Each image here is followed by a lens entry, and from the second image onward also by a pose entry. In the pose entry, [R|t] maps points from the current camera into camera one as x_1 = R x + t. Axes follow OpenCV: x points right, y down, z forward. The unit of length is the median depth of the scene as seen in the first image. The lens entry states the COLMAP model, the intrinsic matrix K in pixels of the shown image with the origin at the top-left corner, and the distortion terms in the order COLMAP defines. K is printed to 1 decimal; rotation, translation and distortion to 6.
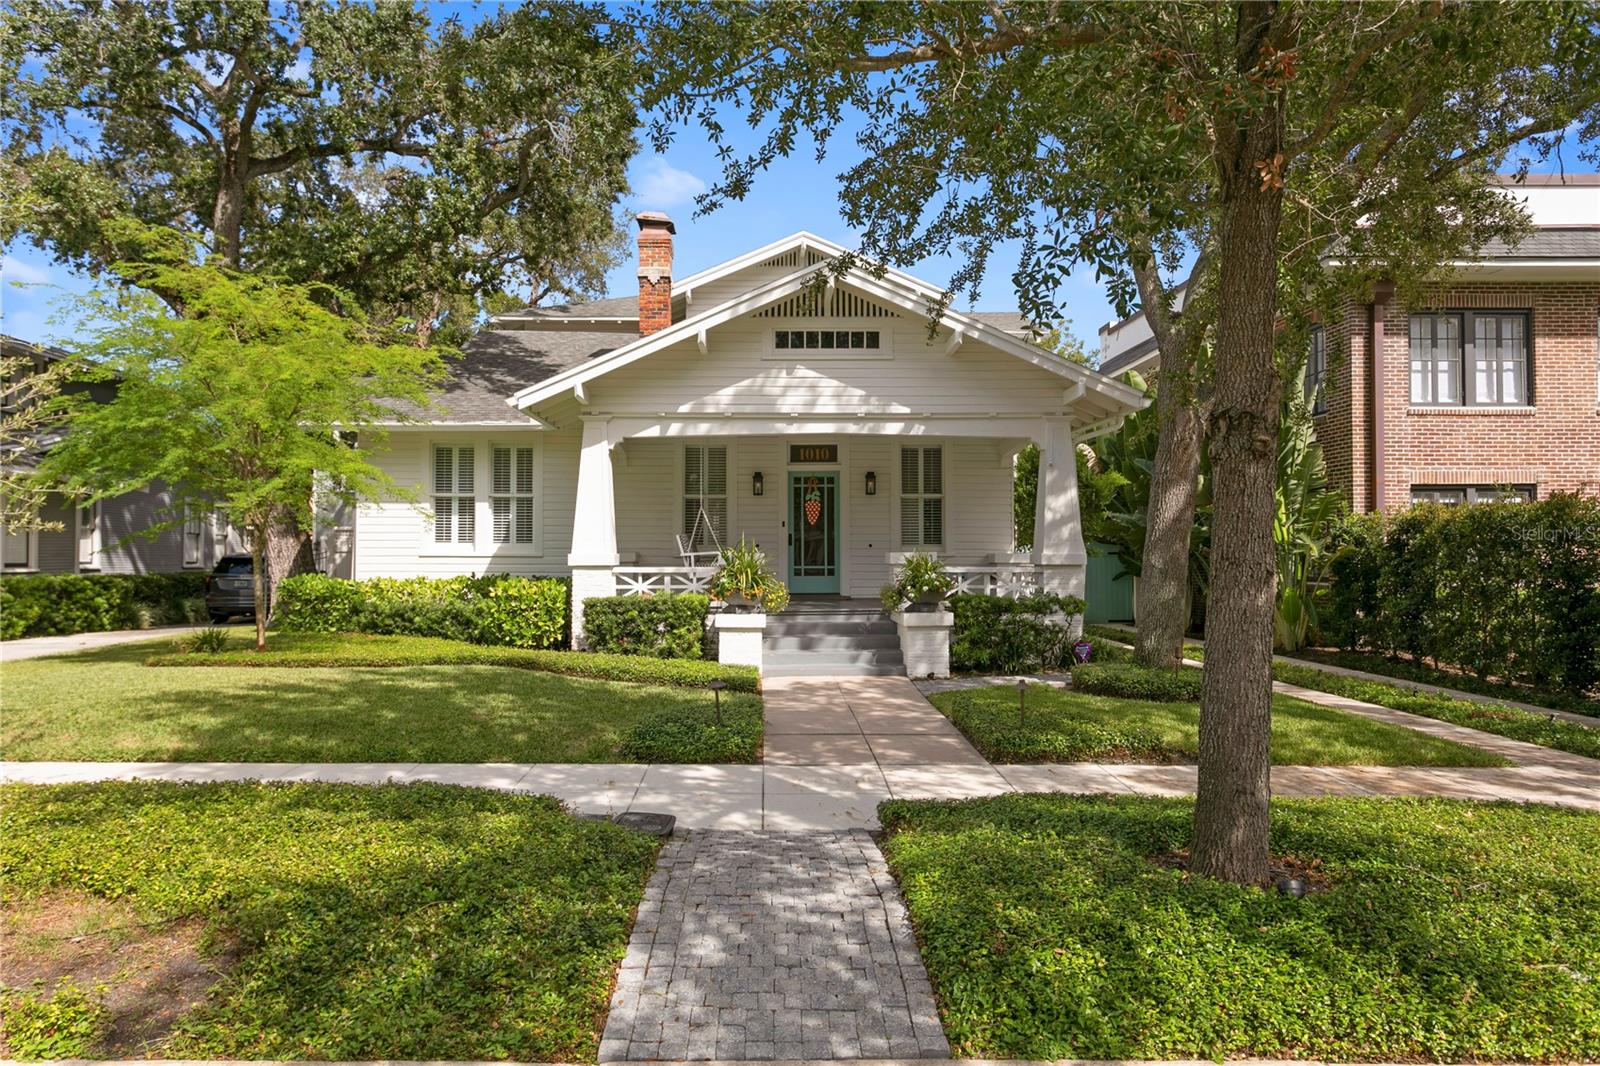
lens RADIAL K [[1039.3, 0, 808.1], [0, 1039.3, 534.0], [0, 0, 1]] dist [-0.004082, 0.000011]
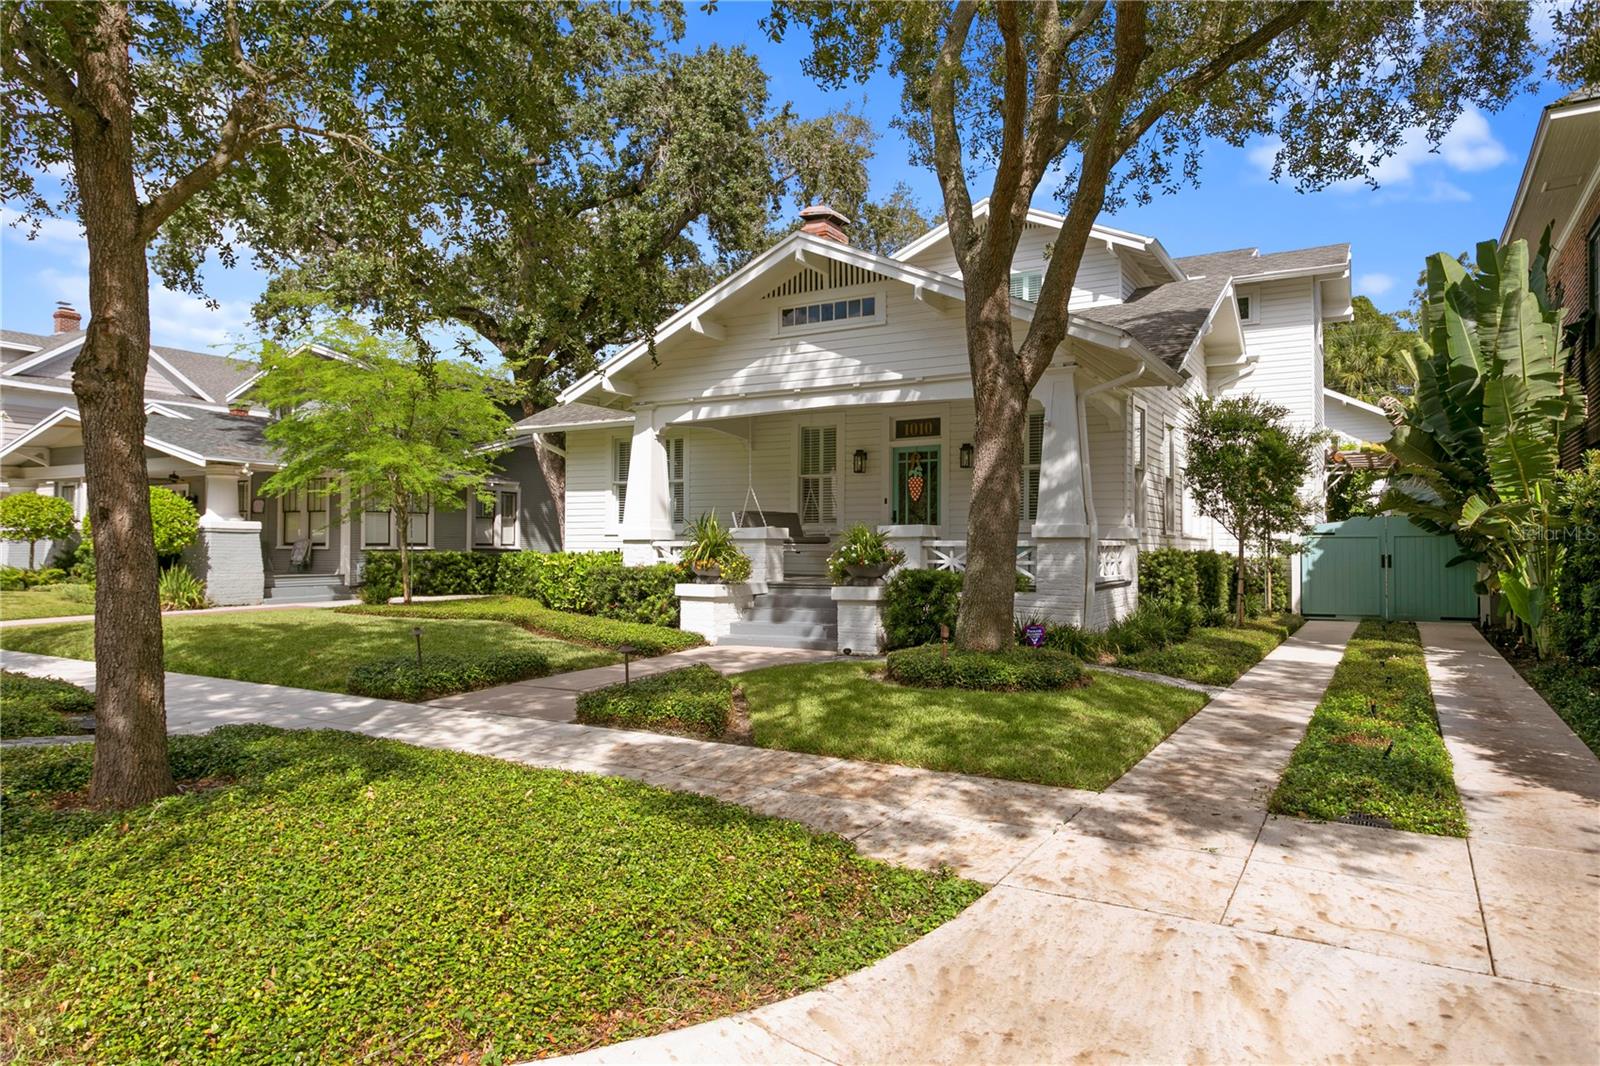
lens RADIAL K [[1039.3, 0, 792.7], [0, 1039.3, 534.2], [0, 0, 1]] dist [-0.004082, 0.000011]
pose [[0.840522, -0.005077, -0.541753, 0.526425], [0.008539, 0.999956, 0.003876, 0.020557], [0.541710, -0.007884, 0.840529, 0.148754]]
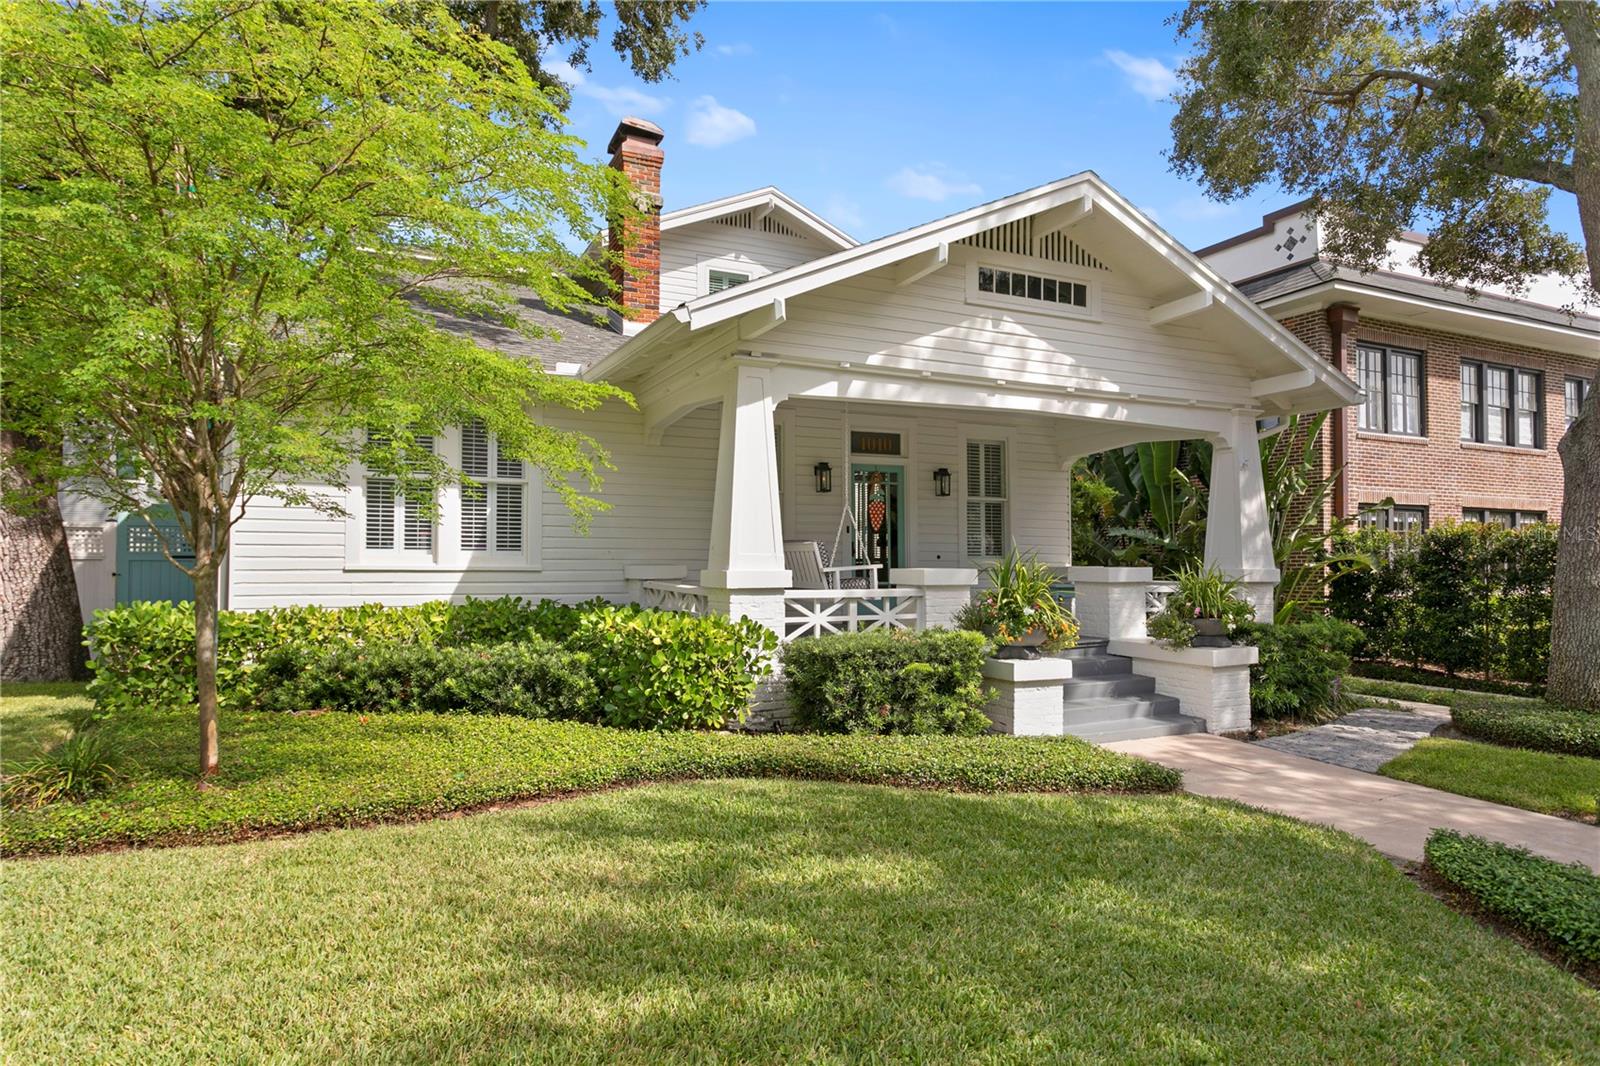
lens RADIAL K [[885.9, 0, 788.0], [0, 885.9, 539.1], [0, 0, 1]] dist [-0.007068, -0.000082]
pose [[0.922027, 0.013000, 0.386906, -0.395032], [-0.011634, 0.999915, -0.005872, 0.002792], [-0.386950, 0.000913, 0.922100, 0.474353]]
